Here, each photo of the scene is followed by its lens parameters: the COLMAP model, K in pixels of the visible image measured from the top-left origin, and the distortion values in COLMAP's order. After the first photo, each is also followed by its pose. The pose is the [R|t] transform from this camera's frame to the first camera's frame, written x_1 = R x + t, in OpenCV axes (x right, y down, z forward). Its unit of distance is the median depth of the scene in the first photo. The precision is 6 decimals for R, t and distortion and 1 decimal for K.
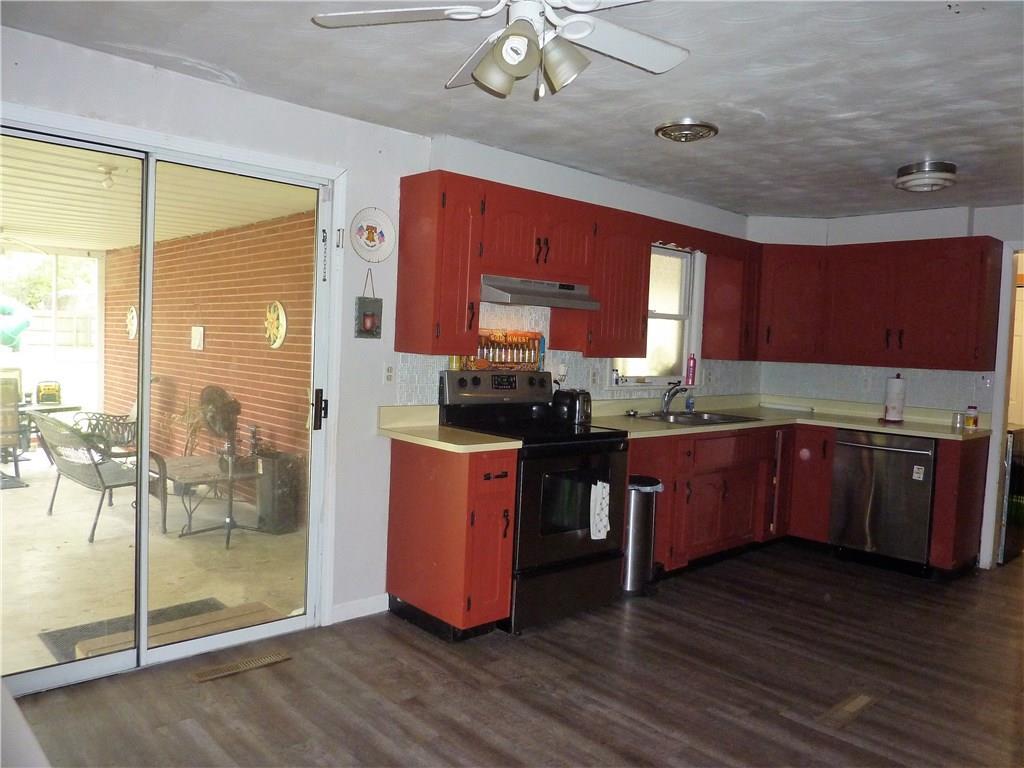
lens RADIAL K [[759.7, 0, 508.9], [0, 759.7, 386.7], [0, 0, 1]] dist [-0.022197, -0.012047]
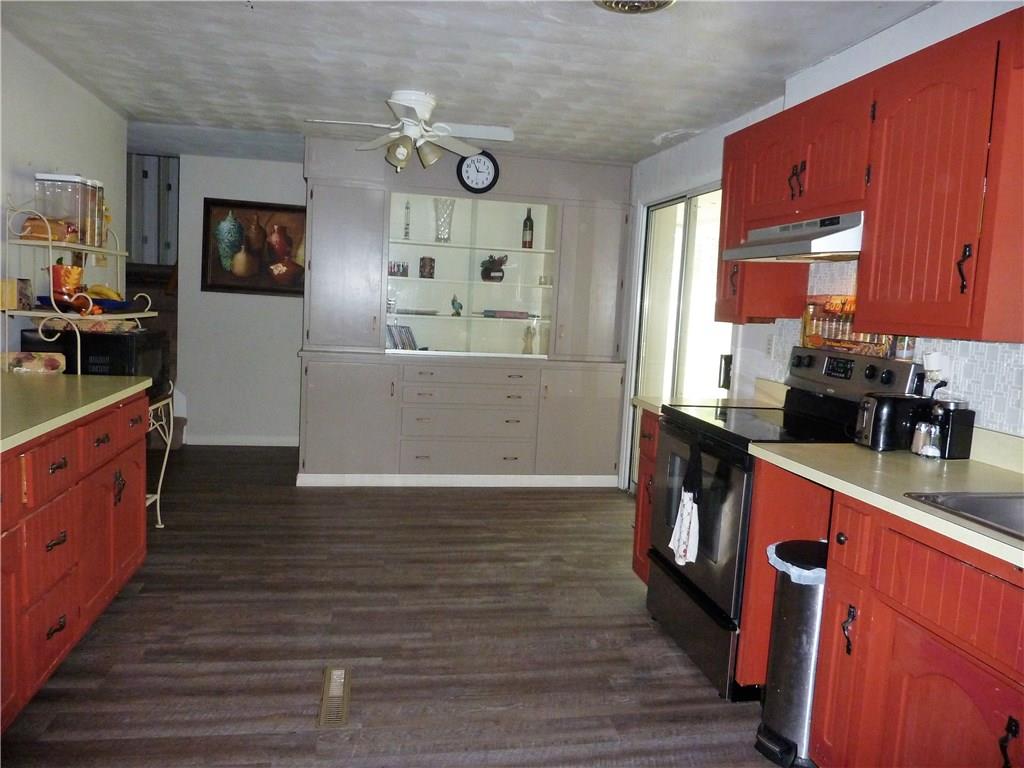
lens RADIAL K [[759.7, 0, 511.4], [0, 759.7, 384.8], [0, 0, 1]] dist [-0.022197, -0.012047]
pose [[-0.528073, 0.020266, -0.848957, 1.069285], [-0.127968, 0.986400, 0.103146, -0.033979], [0.839502, 0.163108, -0.518298, 1.556816]]
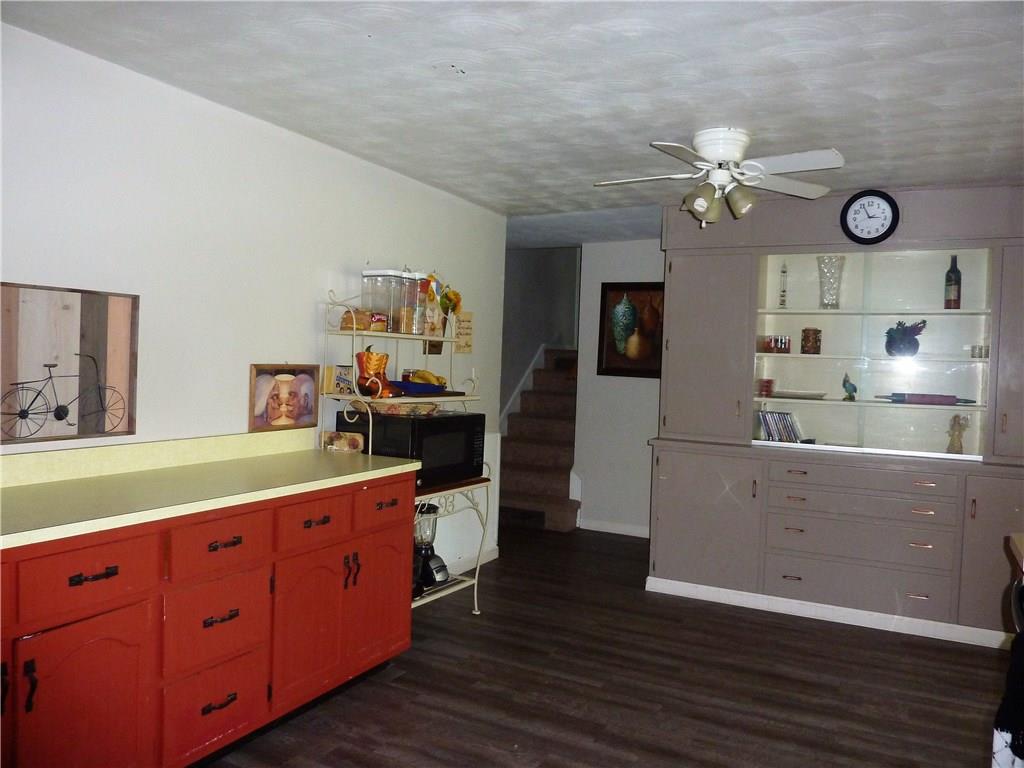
lens RADIAL K [[759.7, 0, 517.5], [0, 759.7, 381.4], [0, 0, 1]] dist [-0.022197, -0.012047]
pose [[-0.941994, -0.066445, -0.328987, 0.635612], [-0.093206, 0.993441, 0.066234, -0.065075], [0.322428, 0.093056, -0.942009, 1.615765]]
